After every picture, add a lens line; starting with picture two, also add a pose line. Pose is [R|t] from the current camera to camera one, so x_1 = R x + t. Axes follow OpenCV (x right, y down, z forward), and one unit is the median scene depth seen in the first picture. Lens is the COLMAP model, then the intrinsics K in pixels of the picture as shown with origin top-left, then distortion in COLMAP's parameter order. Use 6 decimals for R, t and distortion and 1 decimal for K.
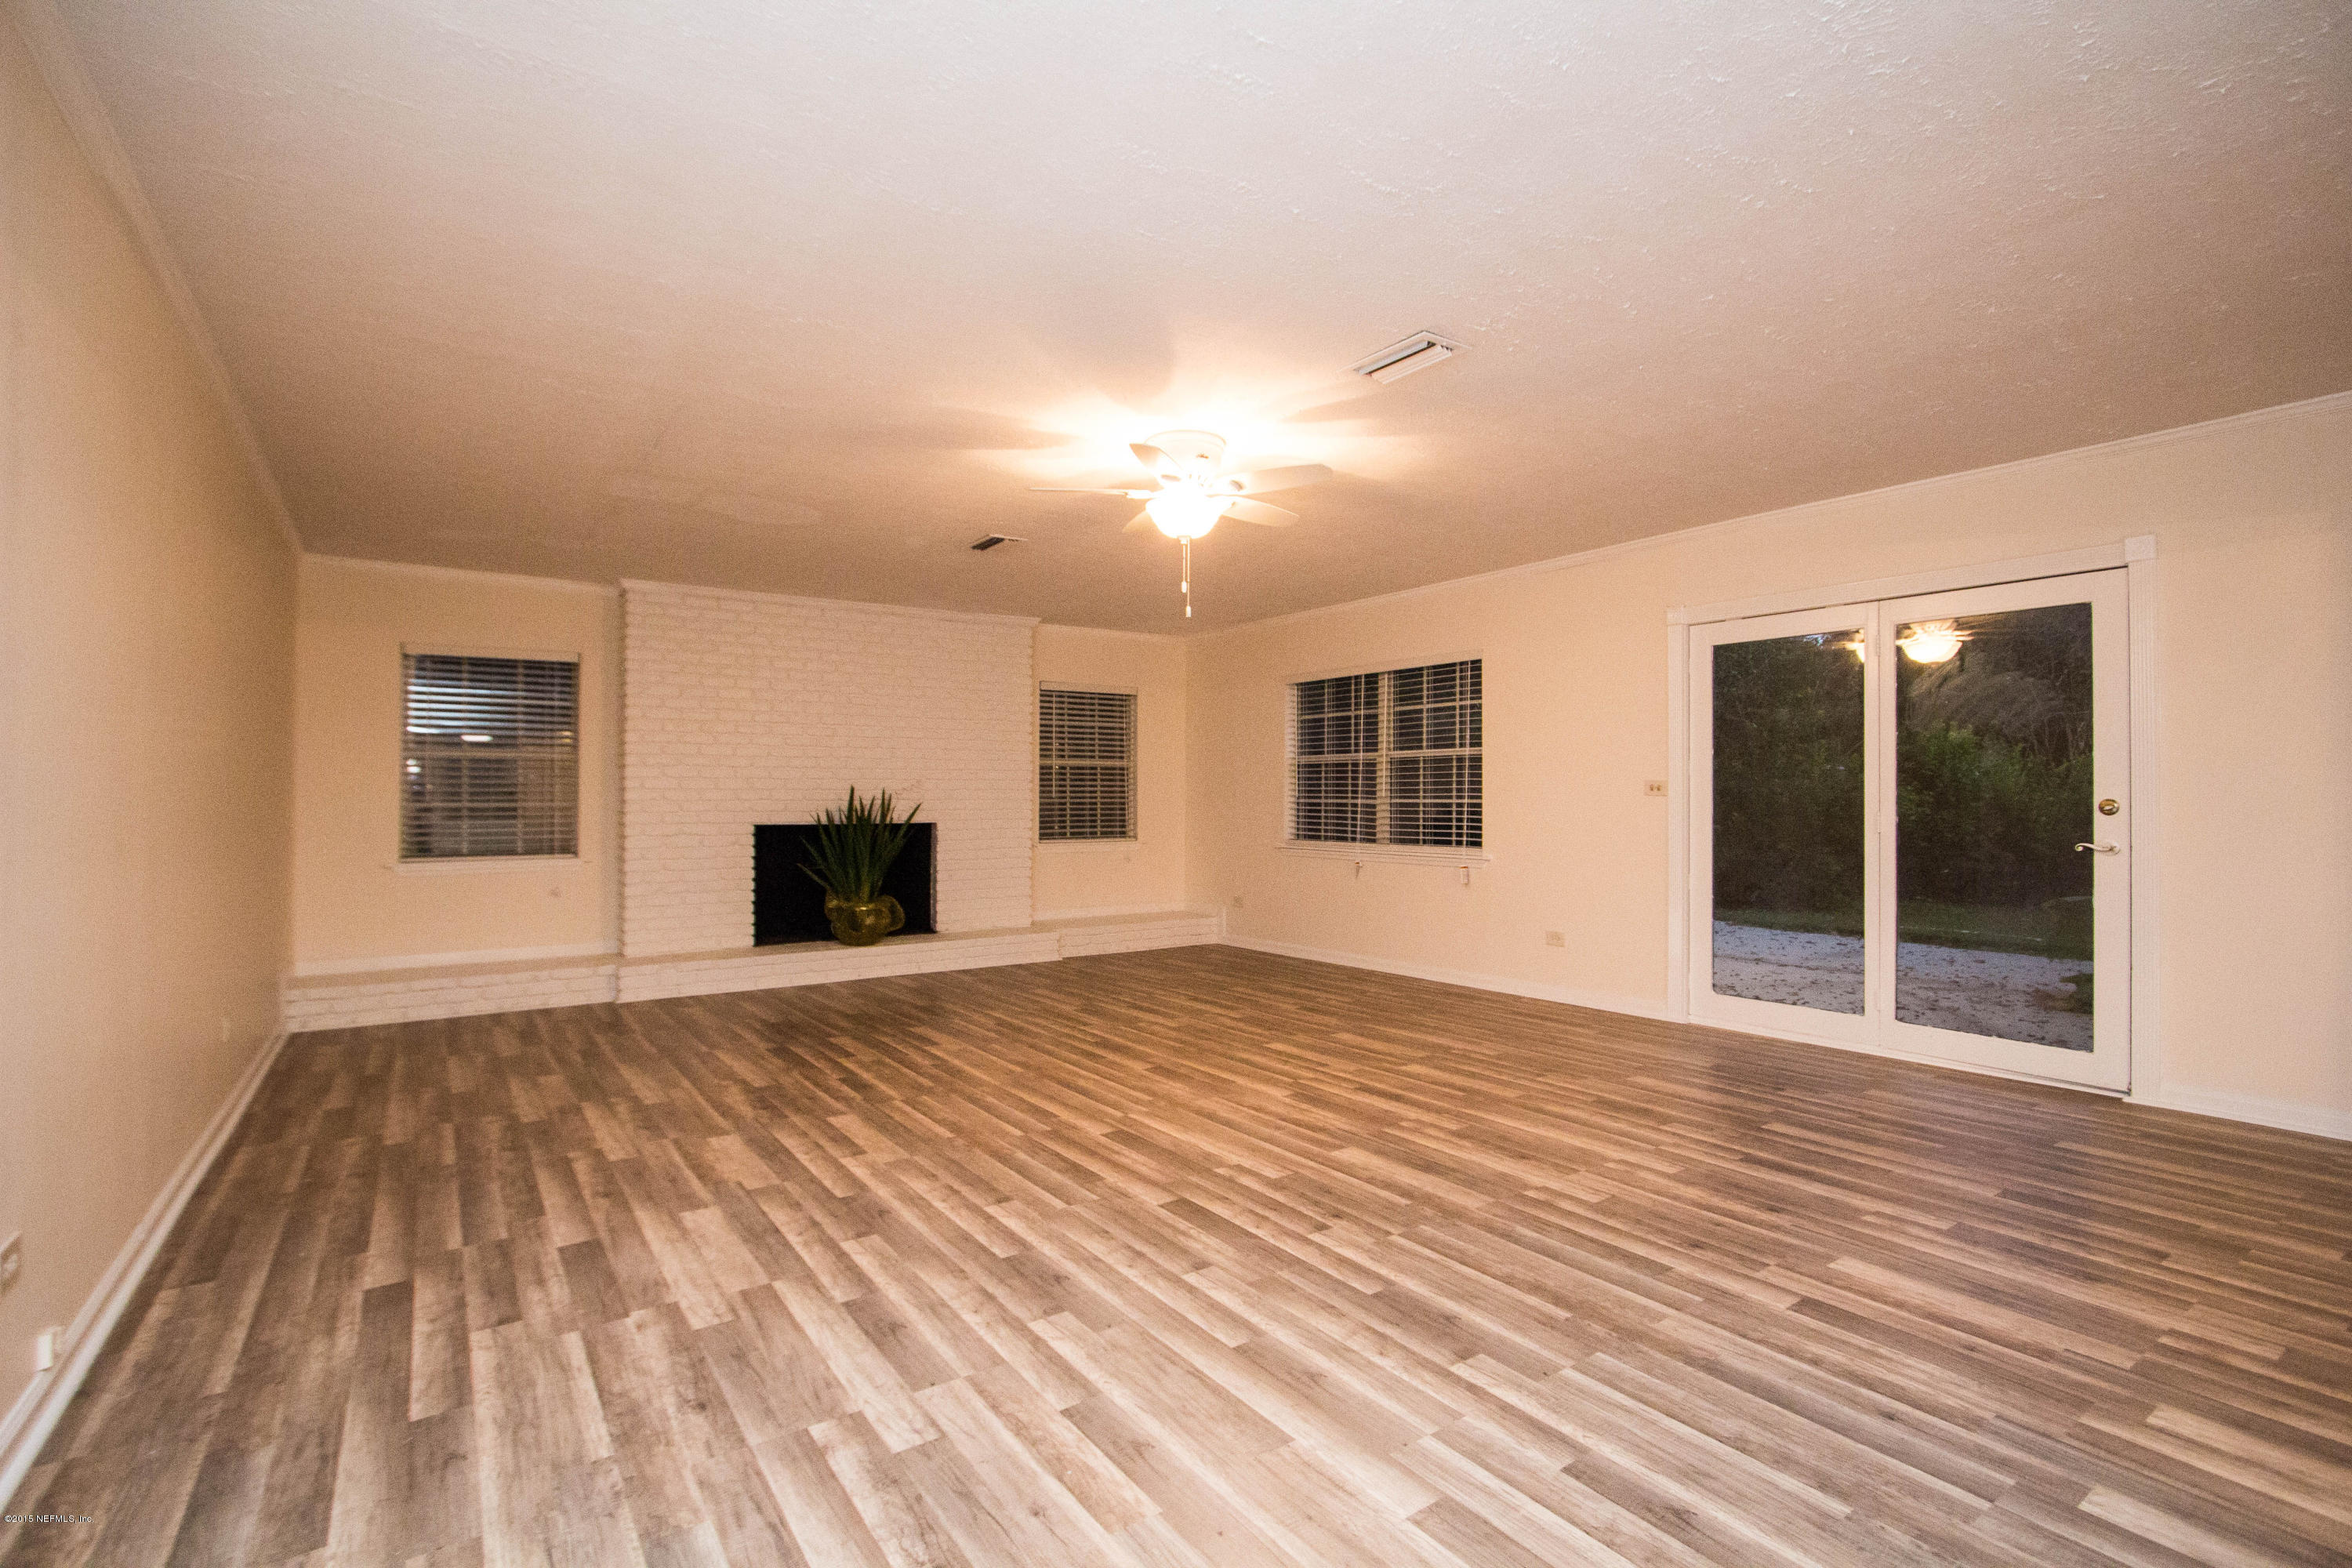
lens RADIAL K [[1084.9, 0, 1176.0], [0, 1084.9, 784.0], [0, 0, 1]] dist [-0.018329, -0.000205]
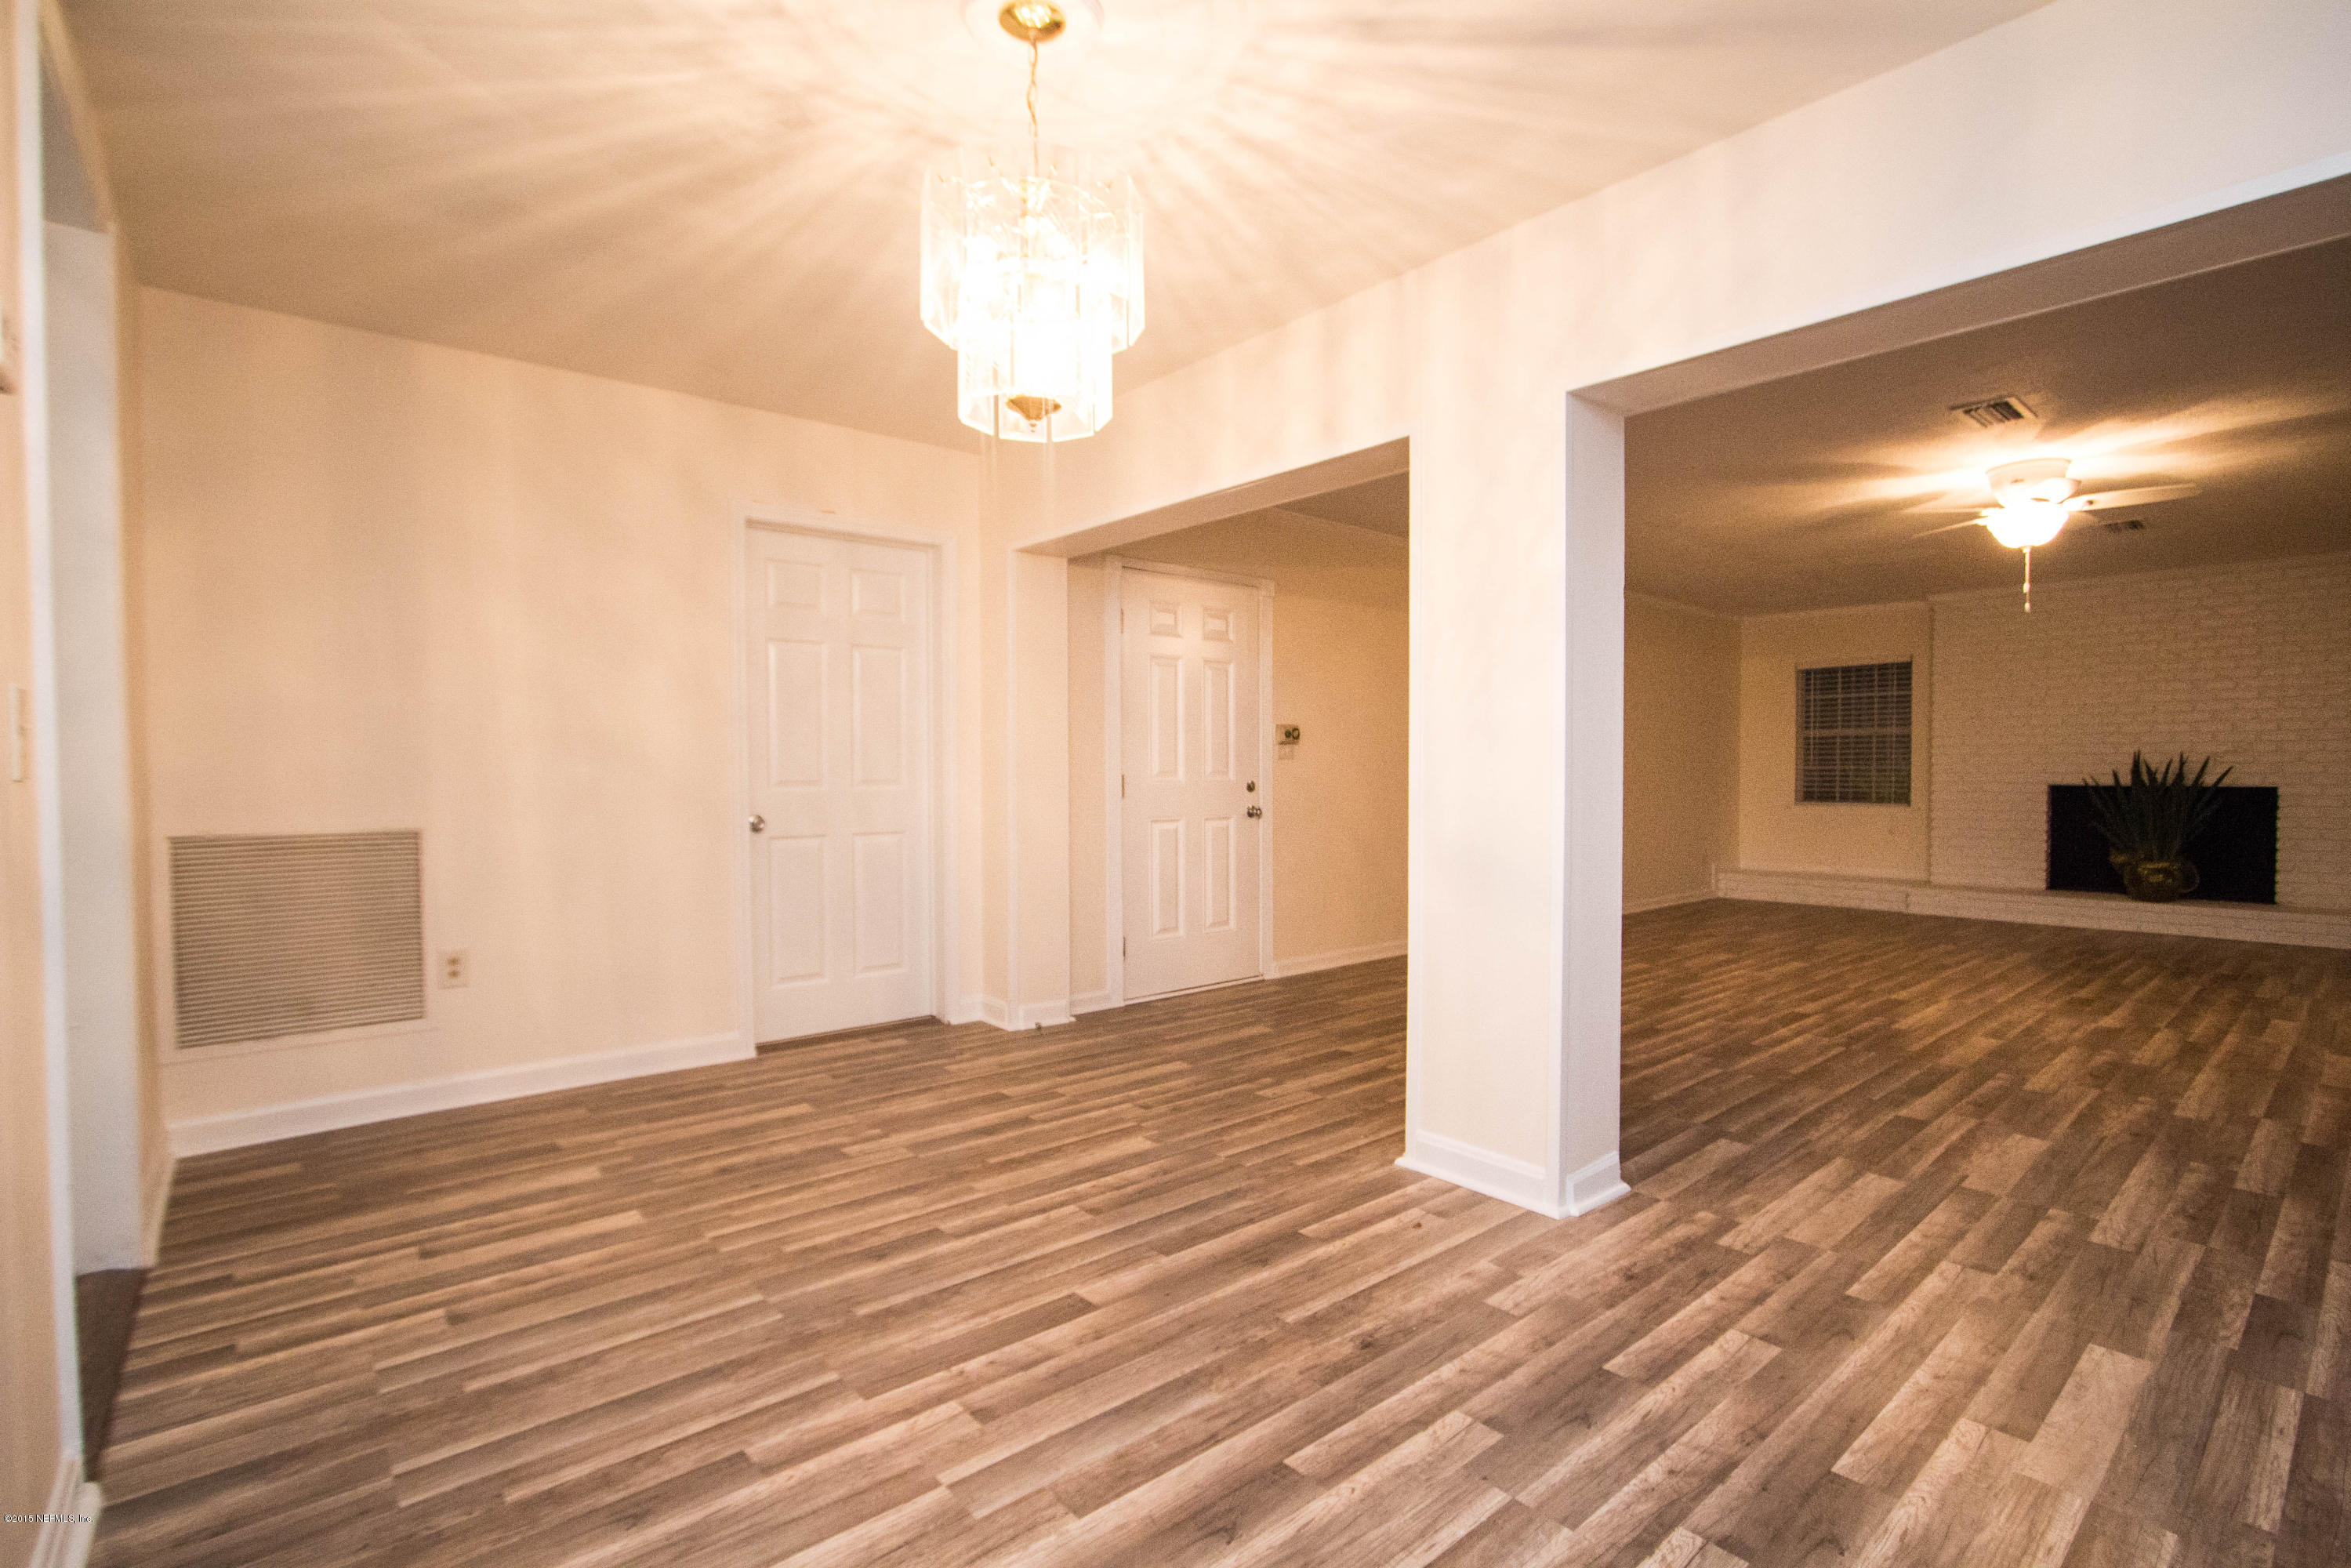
lens RADIAL K [[1084.5, 0, 1175.5], [0, 1084.5, 784.0], [0, 0, 1]] dist [-0.018329, -0.000205]
pose [[0.091908, 0.016447, -0.995632, 0.710354], [0.018219, 0.999668, 0.018196, -0.001156], [0.995601, -0.019811, 0.091578, -0.036141]]
